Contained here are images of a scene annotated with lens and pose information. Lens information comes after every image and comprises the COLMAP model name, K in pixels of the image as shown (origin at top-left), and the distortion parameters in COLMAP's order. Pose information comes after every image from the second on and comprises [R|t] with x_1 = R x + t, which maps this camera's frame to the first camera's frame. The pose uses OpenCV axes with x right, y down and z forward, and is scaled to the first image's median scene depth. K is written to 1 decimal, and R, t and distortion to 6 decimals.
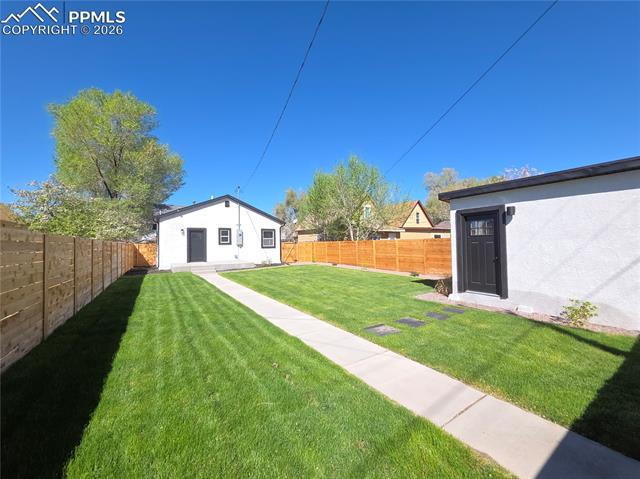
lens RADIAL K [[254.9, 0, 318.5], [0, 254.9, 239.0], [0, 0, 1]] dist [-0.000695, 0.000655]
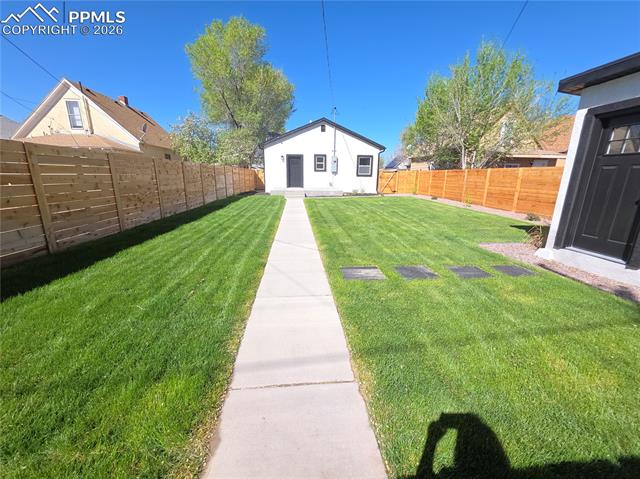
lens RADIAL K [[254.9, 0, 318.5], [0, 254.9, 239.0], [0, 0, 1]] dist [-0.000695, 0.000655]
pose [[0.882584, 0.138079, -0.449421, 0.298239], [-0.014421, 0.963402, 0.267673, 0.023070], [0.469933, -0.229762, 0.852275, 0.165895]]
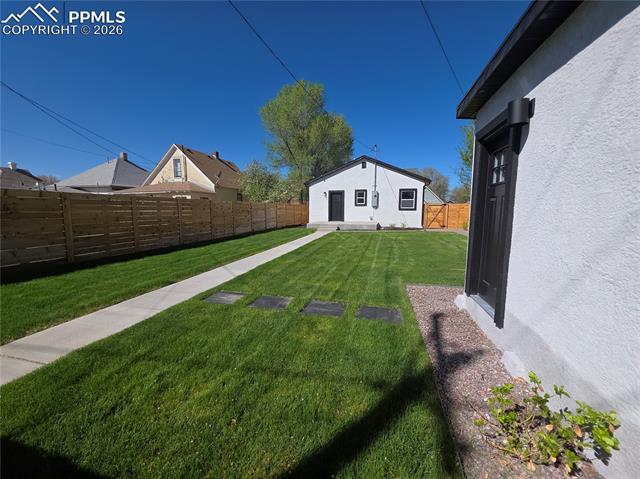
lens RADIAL K [[254.9, 0, 318.5], [0, 254.9, 239.0], [0, 0, 1]] dist [-0.000695, 0.000655]
pose [[0.677802, 0.101081, -0.728263, 0.691399], [0.004860, 0.989867, 0.141913, 0.018153], [0.735228, -0.099728, 0.670443, 0.415105]]
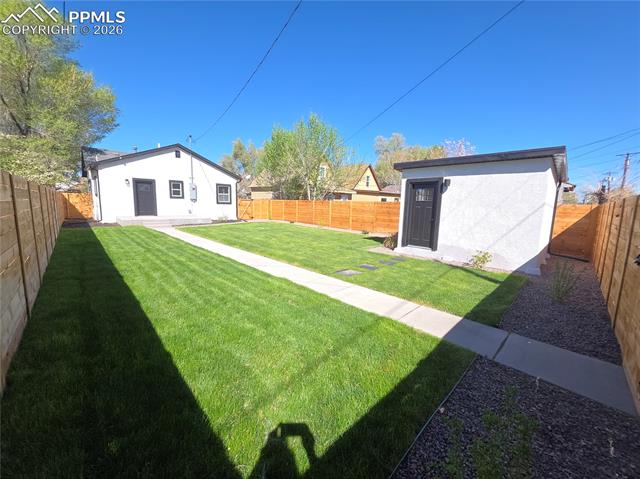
lens RADIAL K [[254.9, 0, 318.5], [0, 254.9, 239.0], [0, 0, 1]] dist [-0.000695, 0.000655]
pose [[0.979304, 0.013772, 0.201925, -0.098841], [-0.045978, 0.986736, 0.155686, -0.001954], [-0.197102, -0.161748, 0.966948, -0.115607]]
